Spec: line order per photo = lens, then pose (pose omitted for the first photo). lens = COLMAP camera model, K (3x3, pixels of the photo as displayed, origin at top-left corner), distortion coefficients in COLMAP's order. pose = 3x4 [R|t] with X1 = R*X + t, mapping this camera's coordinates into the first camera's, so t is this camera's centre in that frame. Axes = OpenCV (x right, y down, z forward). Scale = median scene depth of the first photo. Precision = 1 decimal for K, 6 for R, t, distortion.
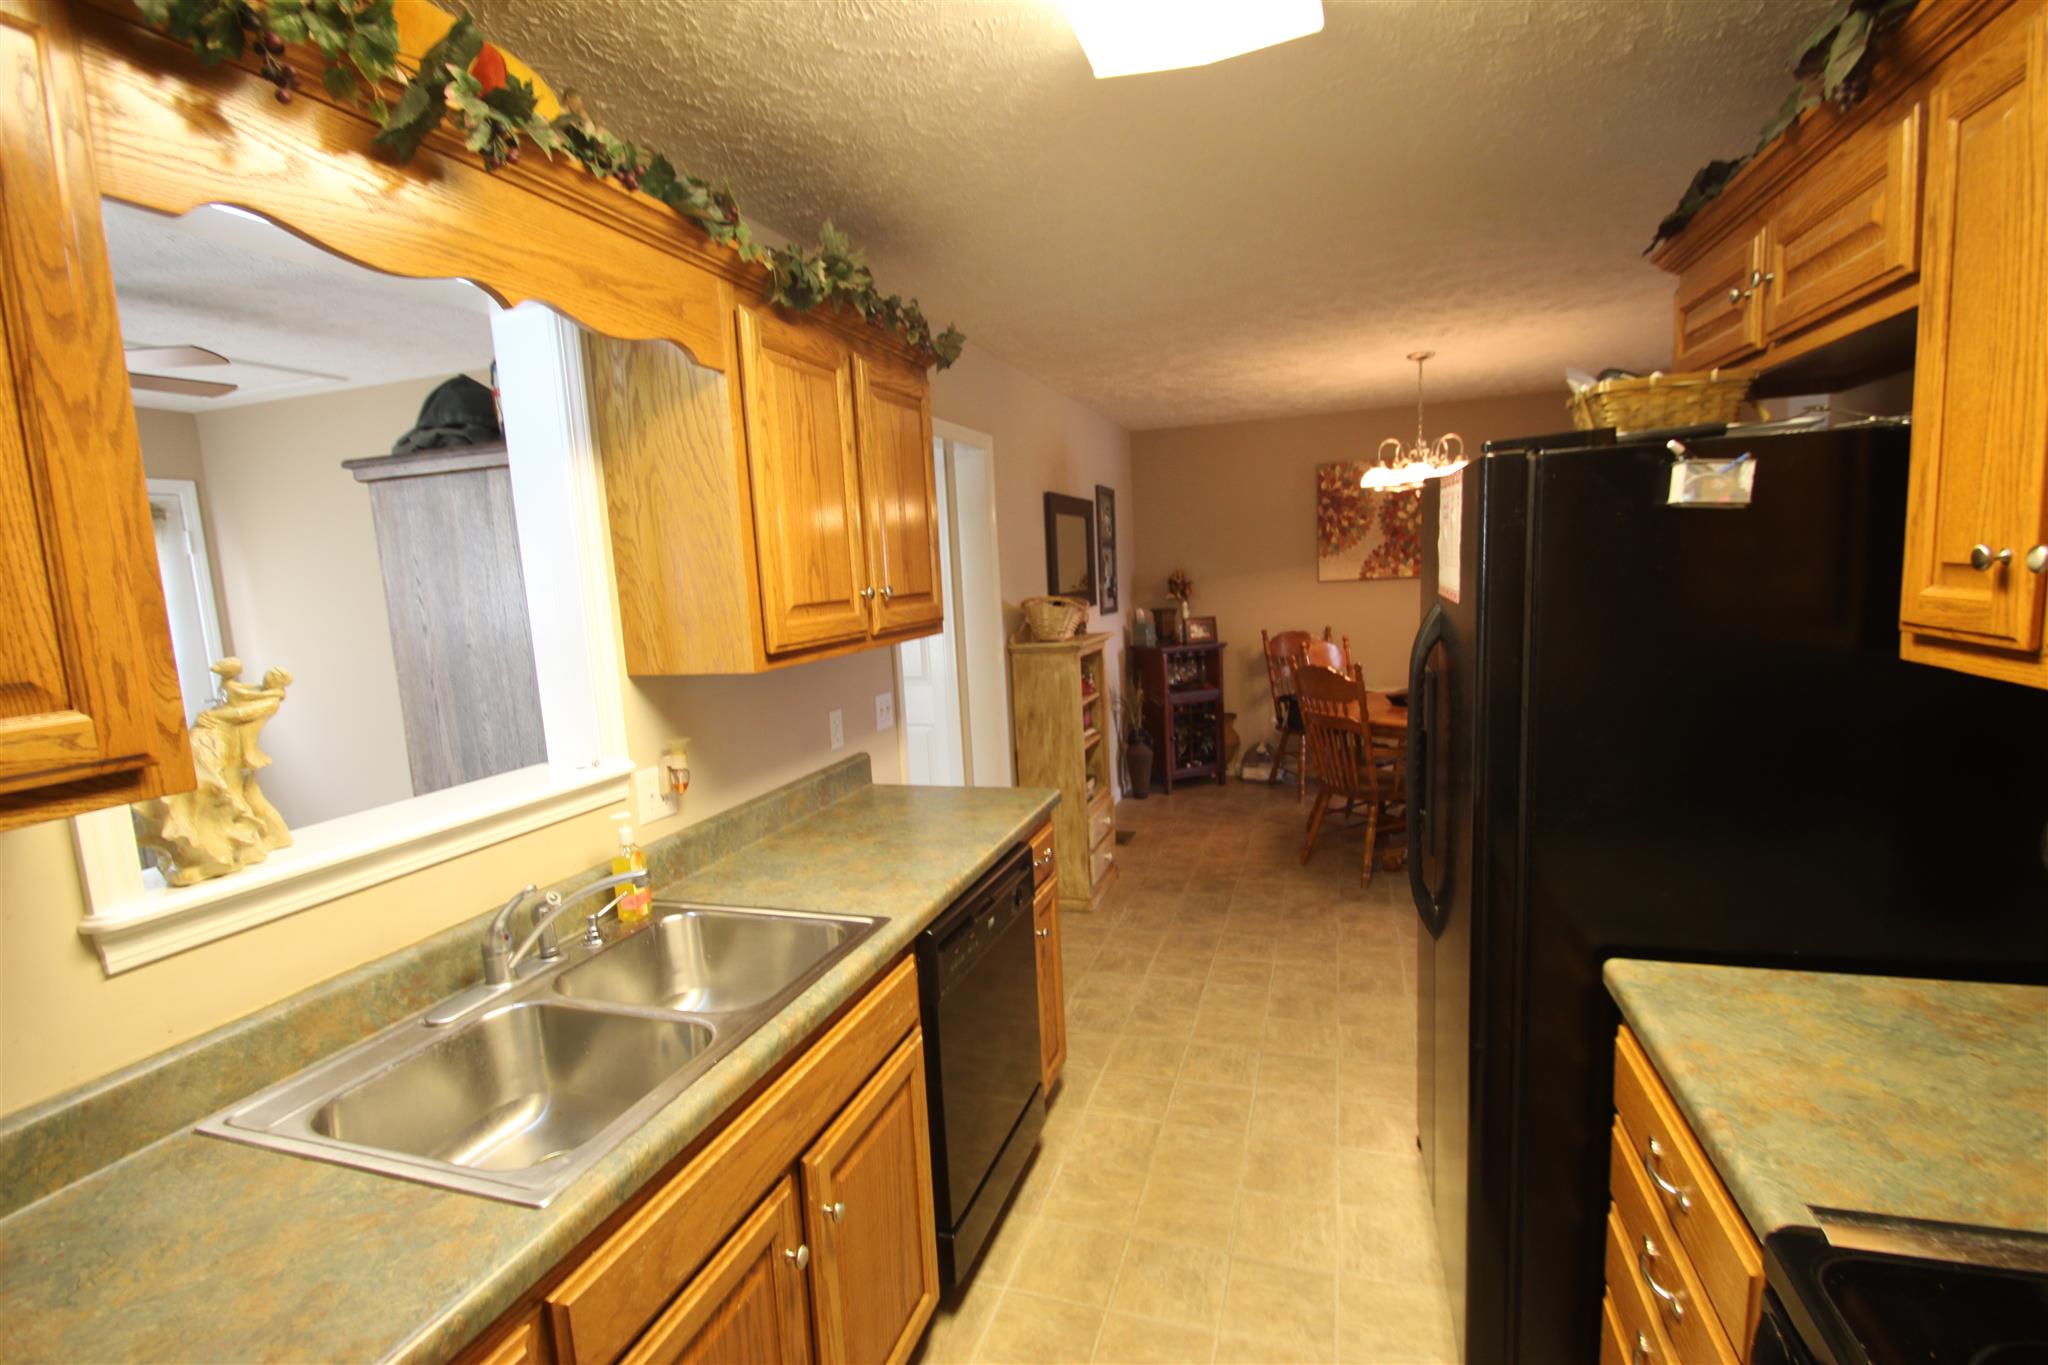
lens RADIAL K [[947.1, 0, 1030.1], [0, 947.1, 704.1], [0, 0, 1]] dist [-0.001768, -0.008421]
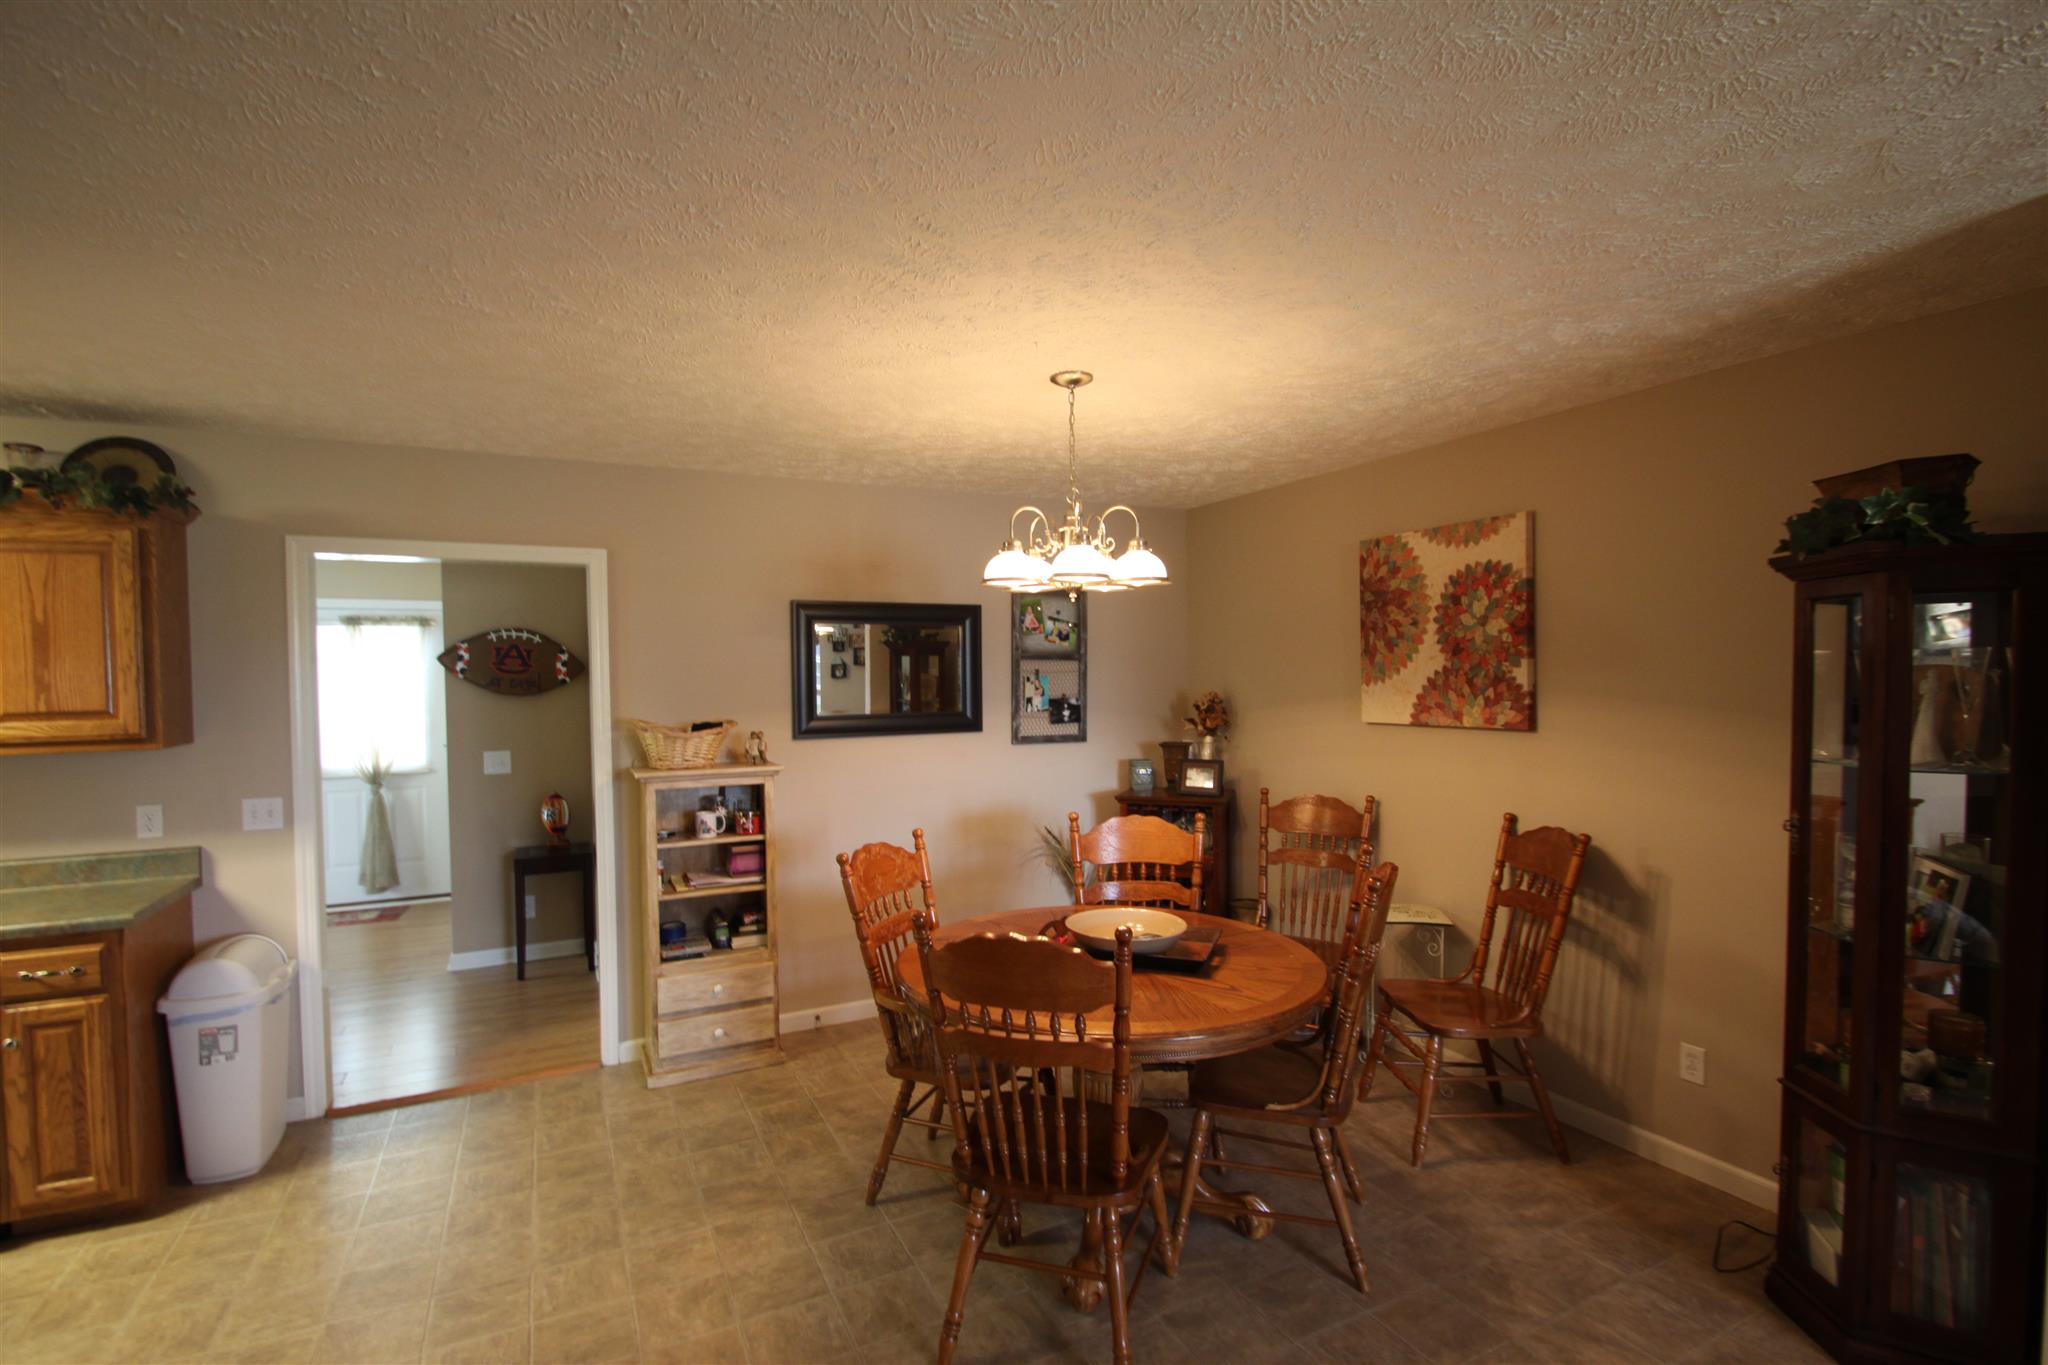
lens RADIAL K [[947.1, 0, 1017.8], [0, 947.1, 699.4], [0, 0, 1]] dist [-0.001768, -0.008421]
pose [[0.708053, 0.063088, -0.703335, 0.604946], [-0.126507, 0.991220, -0.038445, -0.094730], [0.694735, 0.116198, 0.709818, 0.405139]]
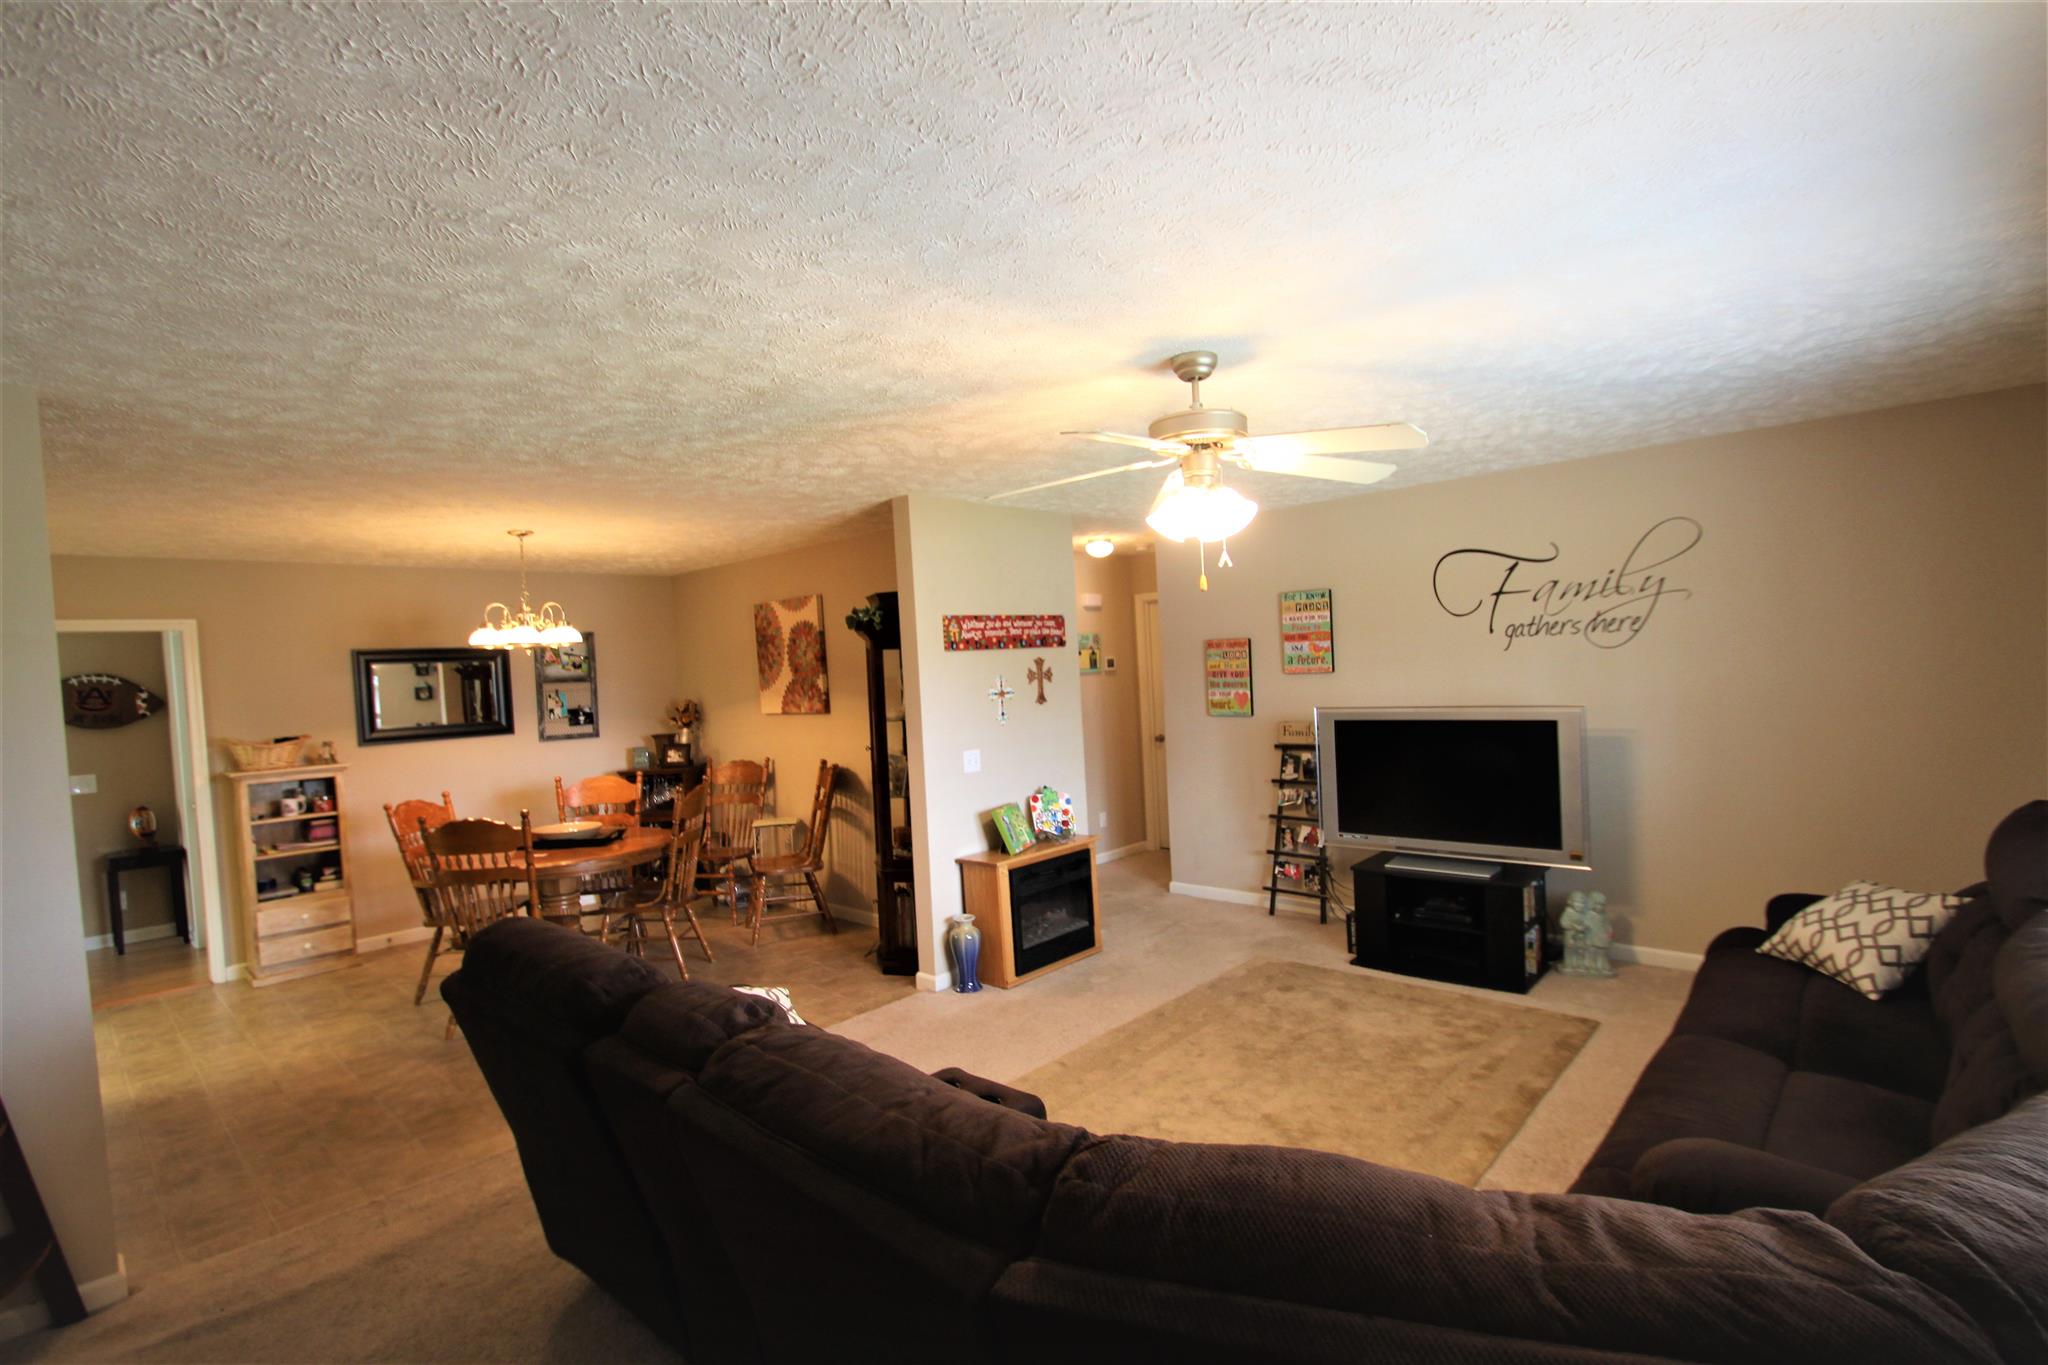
lens RADIAL K [[947.1, 0, 1033.4], [0, 947.1, 699.8], [0, 0, 1]] dist [-0.001768, -0.008421]
pose [[0.914327, 0.020853, -0.404439, 1.037164], [-0.055828, 0.995629, -0.074878, -0.086073], [0.401110, 0.091042, 0.911495, 0.169884]]
